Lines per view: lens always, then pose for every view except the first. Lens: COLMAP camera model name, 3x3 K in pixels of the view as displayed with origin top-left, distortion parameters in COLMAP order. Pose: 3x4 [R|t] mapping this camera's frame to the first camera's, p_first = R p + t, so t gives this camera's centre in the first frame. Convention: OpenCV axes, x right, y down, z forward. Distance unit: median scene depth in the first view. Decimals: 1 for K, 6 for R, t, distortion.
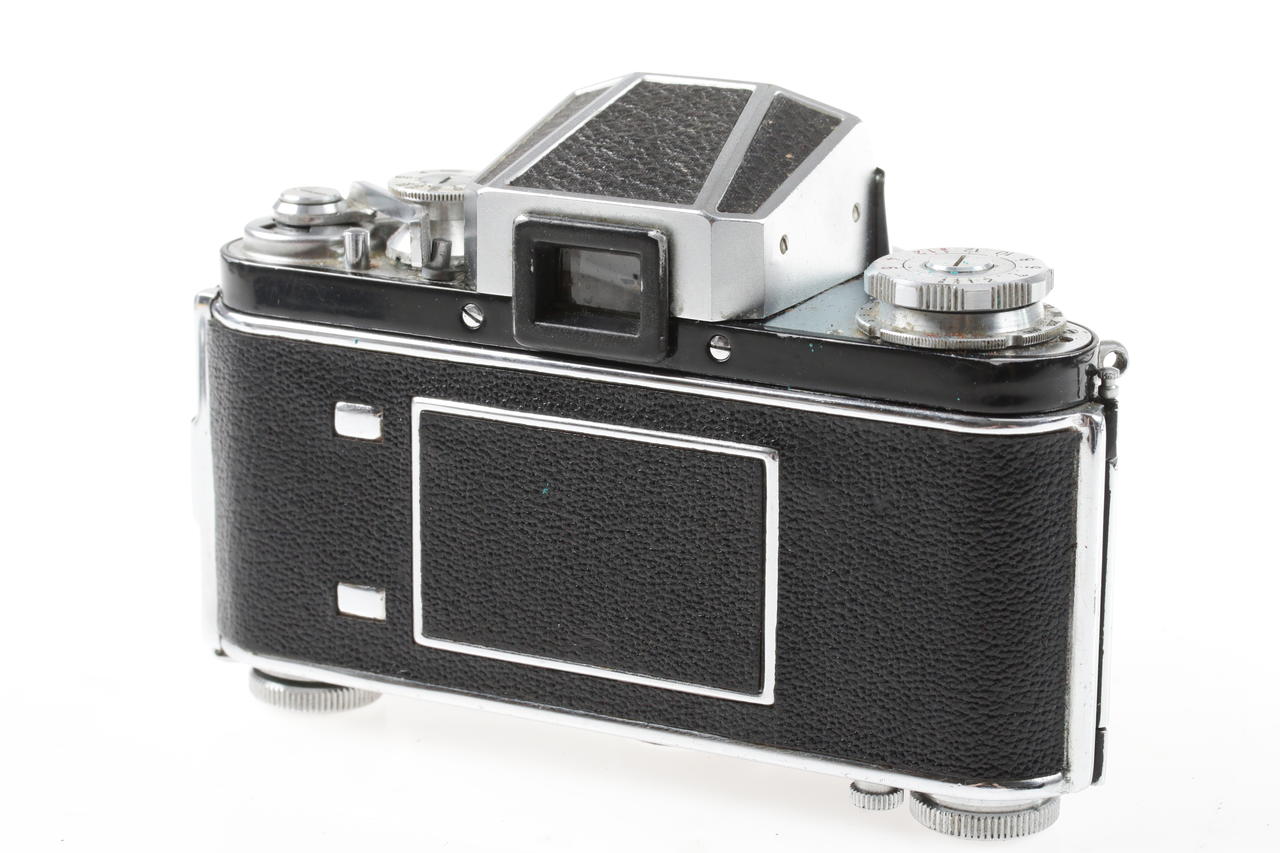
lens RADIAL K [[4137.6, 0, 640.0], [0, 4137.6, 426.5], [0, 0, 1]] dist [-0.266225, 0.158595]
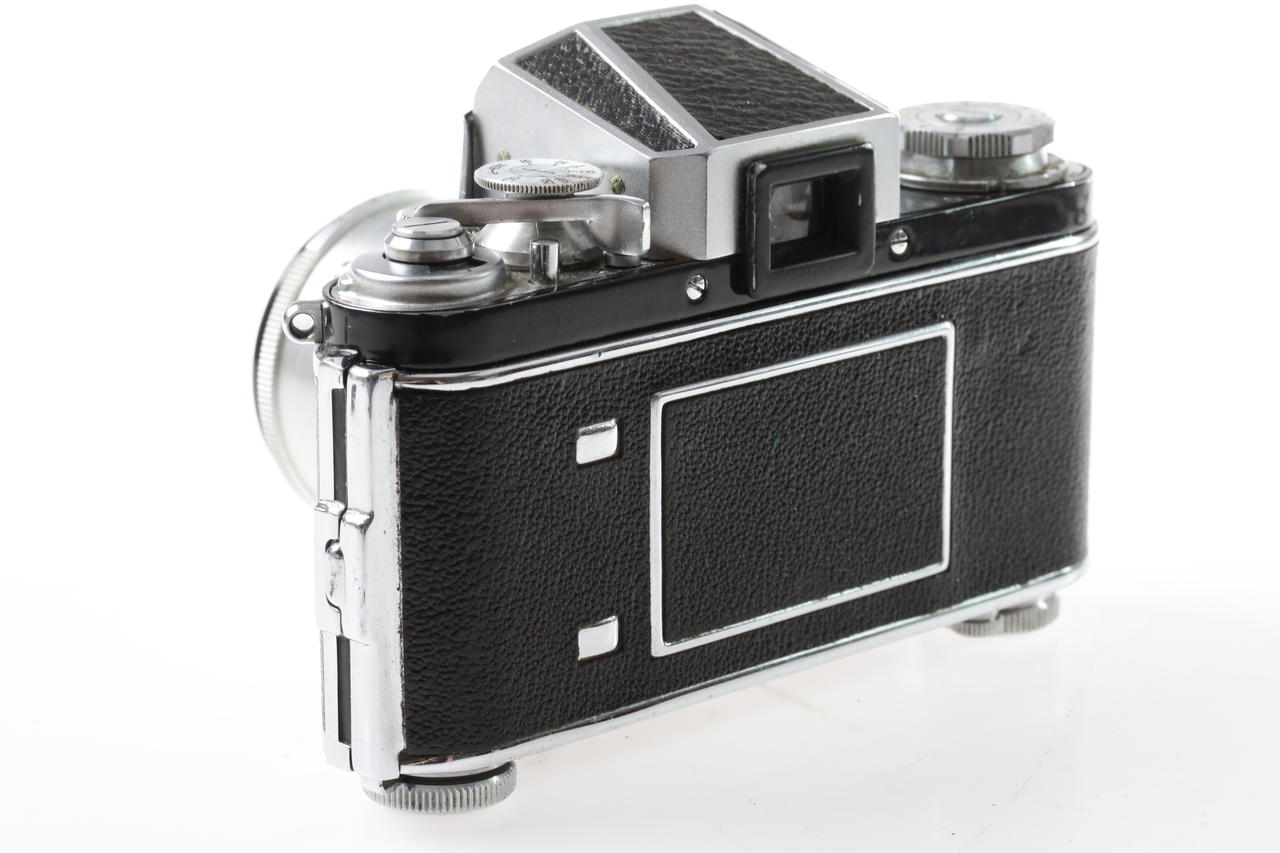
lens RADIAL K [[4137.6, 0, 640.0], [0, 4137.6, 426.5], [0, 0, 1]] dist [-0.266225, 0.158595]
pose [[0.257546, -0.258125, 0.931151, -0.913403], [0.212559, 0.955188, 0.205997, -0.189954], [-0.942597, 0.144870, 0.300872, 0.727824]]
